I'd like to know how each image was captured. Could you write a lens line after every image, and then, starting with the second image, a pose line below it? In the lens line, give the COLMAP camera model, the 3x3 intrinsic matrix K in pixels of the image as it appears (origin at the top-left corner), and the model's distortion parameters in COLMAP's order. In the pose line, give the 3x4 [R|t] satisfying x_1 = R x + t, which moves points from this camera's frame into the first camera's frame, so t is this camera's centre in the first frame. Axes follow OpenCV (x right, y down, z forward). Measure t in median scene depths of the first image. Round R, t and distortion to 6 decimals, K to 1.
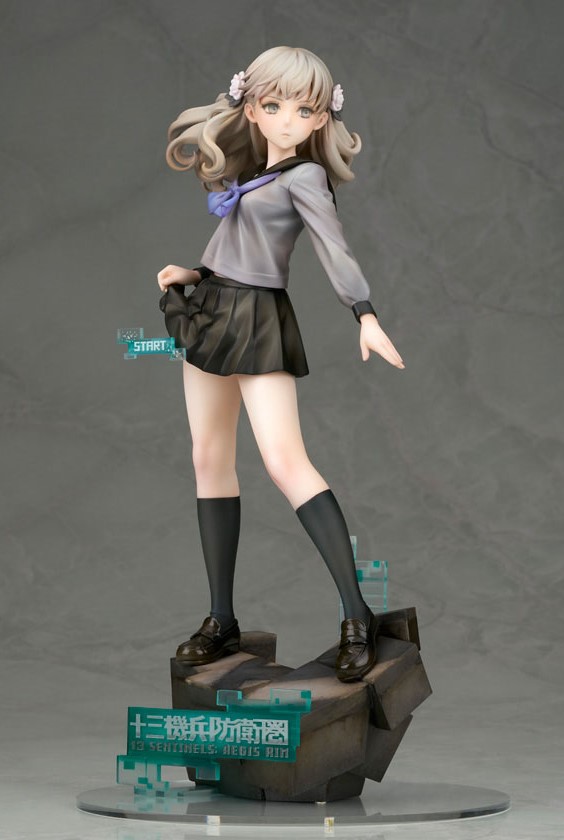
lens RADIAL K [[3097.4, 0, 283.7], [0, 3097.4, 419.7], [0, 0, 1]] dist [-0.340685, 0.000000]
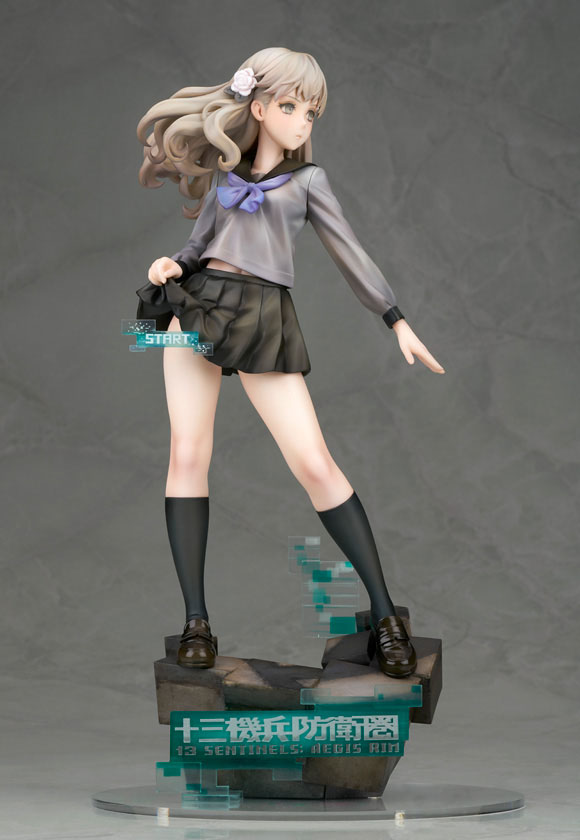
lens RADIAL K [[3009.9, 0, 289.5], [0, 3009.9, 420.3], [0, 0, 1]] dist [-0.310290, 0.000000]
pose [[0.737444, 0.035697, 0.674465, -0.660919], [-0.022111, 0.999343, -0.028716, 0.028361], [-0.675047, 0.006263, 0.737748, 0.283938]]
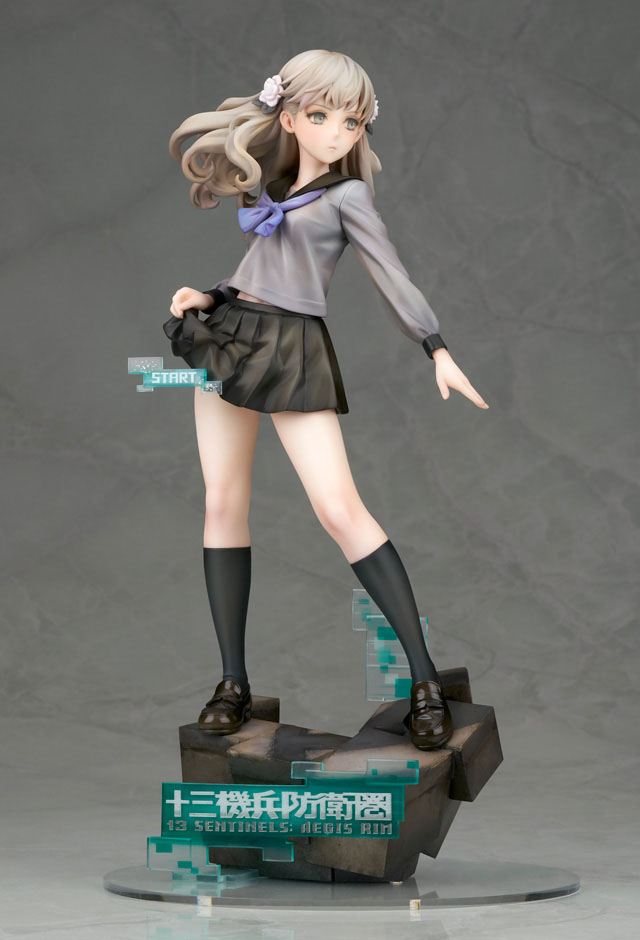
lens RADIAL K [[3482.6, 0, 321.3], [0, 3482.6, 470.7], [0, 0, 1]] dist [-0.344849, 0.000000]
pose [[0.936023, 0.009074, 0.351822, -0.362400], [-0.012119, 0.999906, 0.006452, -0.004078], [-0.351730, -0.010302, 0.936045, 0.046211]]
